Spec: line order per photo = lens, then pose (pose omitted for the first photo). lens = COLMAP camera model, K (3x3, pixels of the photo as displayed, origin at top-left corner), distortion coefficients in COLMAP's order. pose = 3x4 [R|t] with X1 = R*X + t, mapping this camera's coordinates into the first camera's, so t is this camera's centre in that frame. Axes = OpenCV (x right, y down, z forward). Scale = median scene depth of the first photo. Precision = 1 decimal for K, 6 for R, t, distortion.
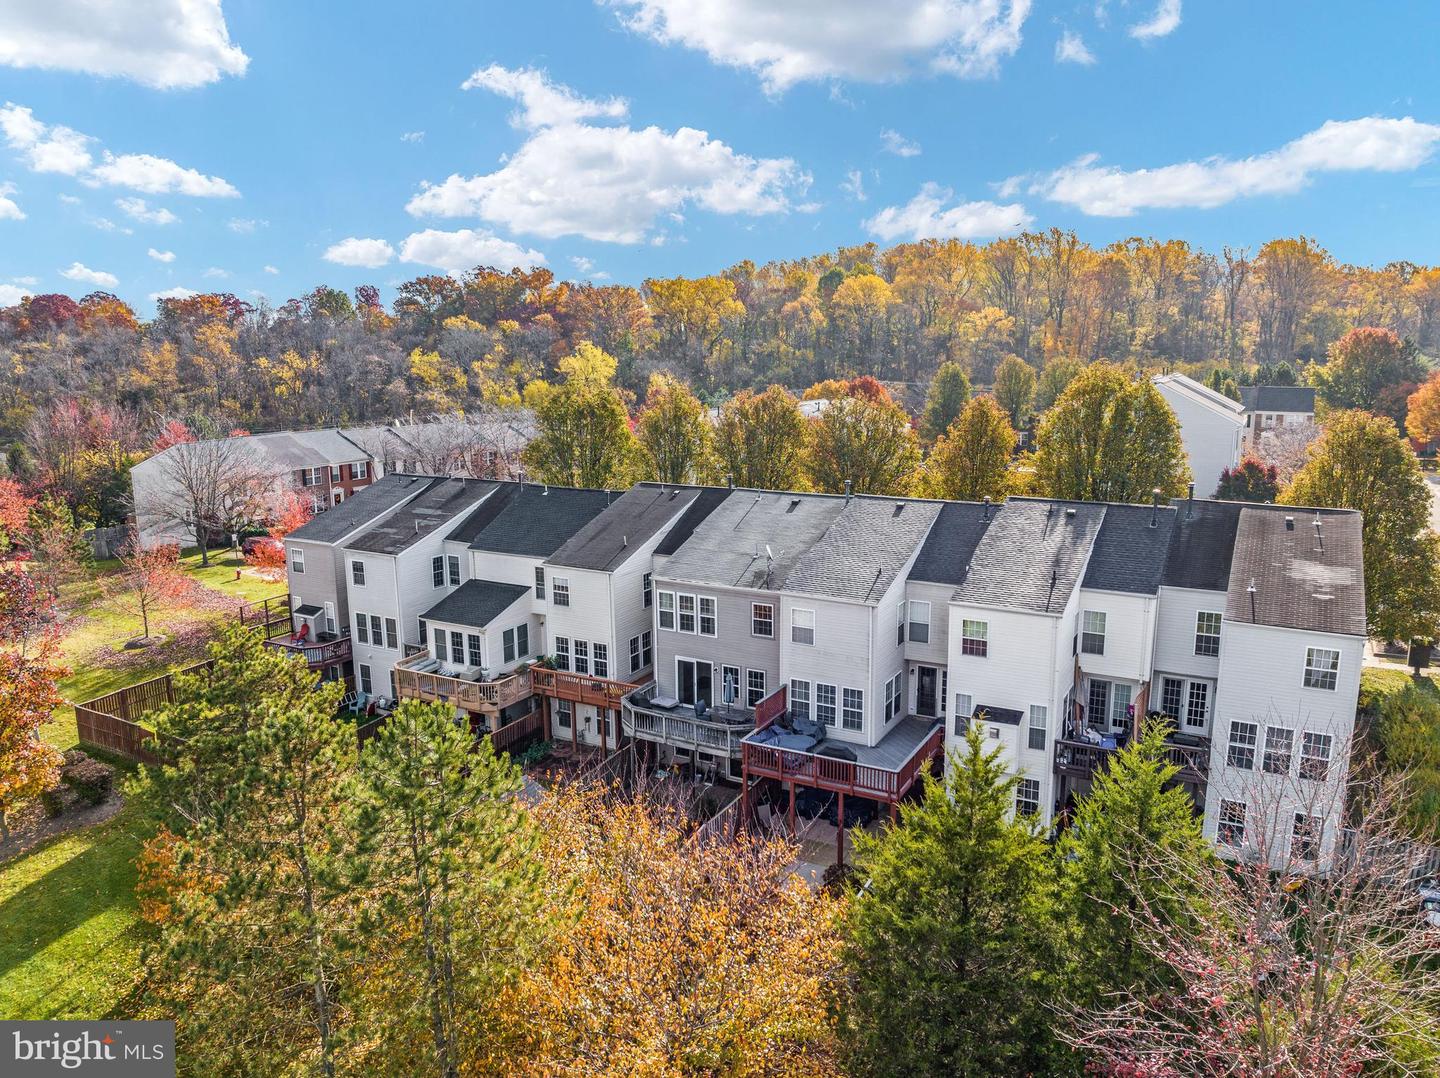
lens RADIAL K [[1014.7, 0, 724.9], [0, 1014.7, 535.5], [0, 0, 1]] dist [-0.037951, 0.002256]
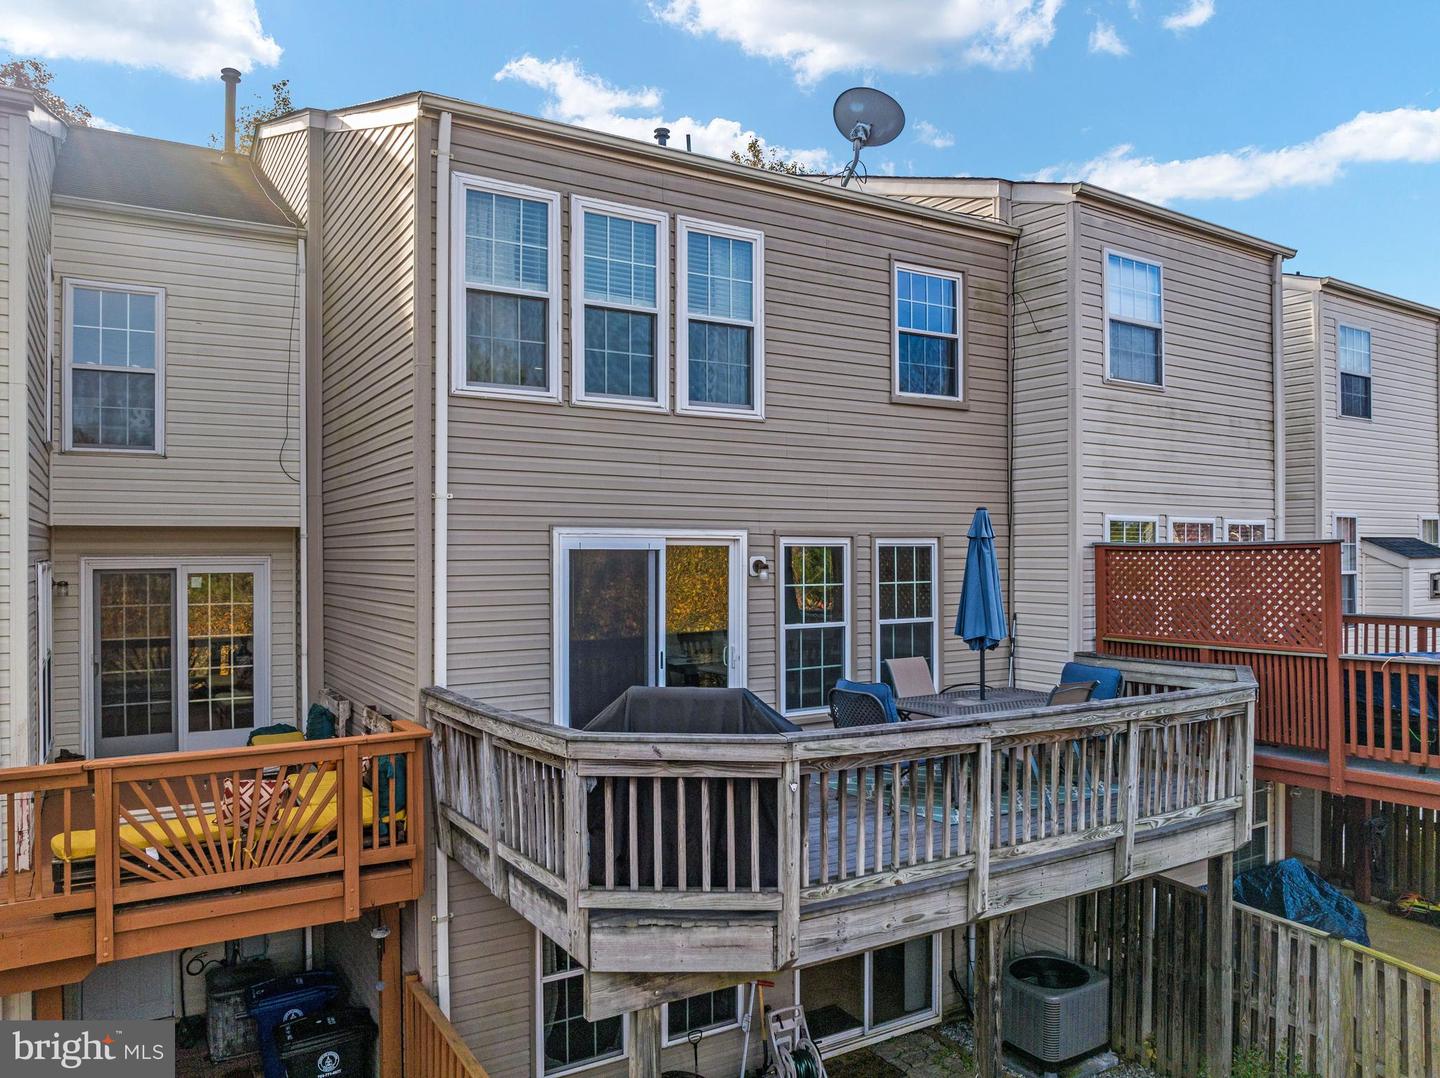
lens RADIAL K [[1013.6, 0, 718.3], [0, 1013.6, 557.4], [0, 0, 1]] dist [-0.007060, -0.000908]
pose [[0.491407, 0.008259, 0.870891, -0.186310], [0.163168, 0.981376, -0.101375, 0.136321], [-0.855509, 0.191918, 0.480908, 0.810726]]
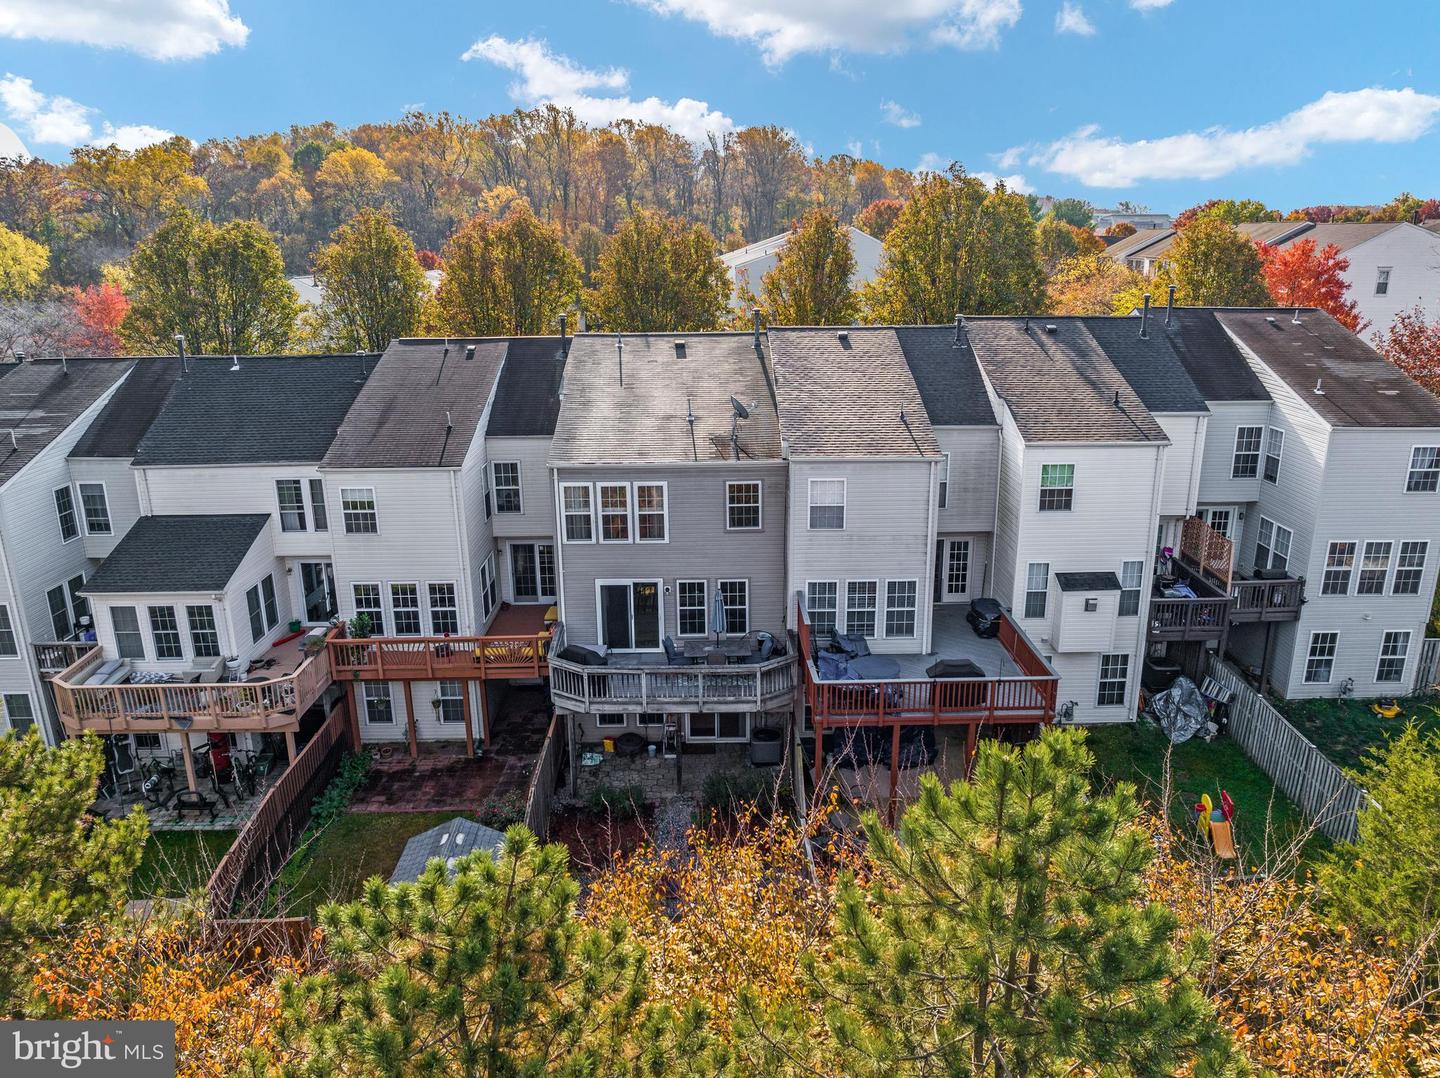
lens RADIAL K [[1014.7, 0, 724.9], [0, 1014.7, 535.5], [0, 0, 1]] dist [-0.037951, 0.002256]
pose [[0.868274, -0.140046, 0.475907, -0.262378], [0.094512, 0.988453, 0.118440, 0.018466], [-0.486999, -0.057859, 0.871484, 0.356755]]
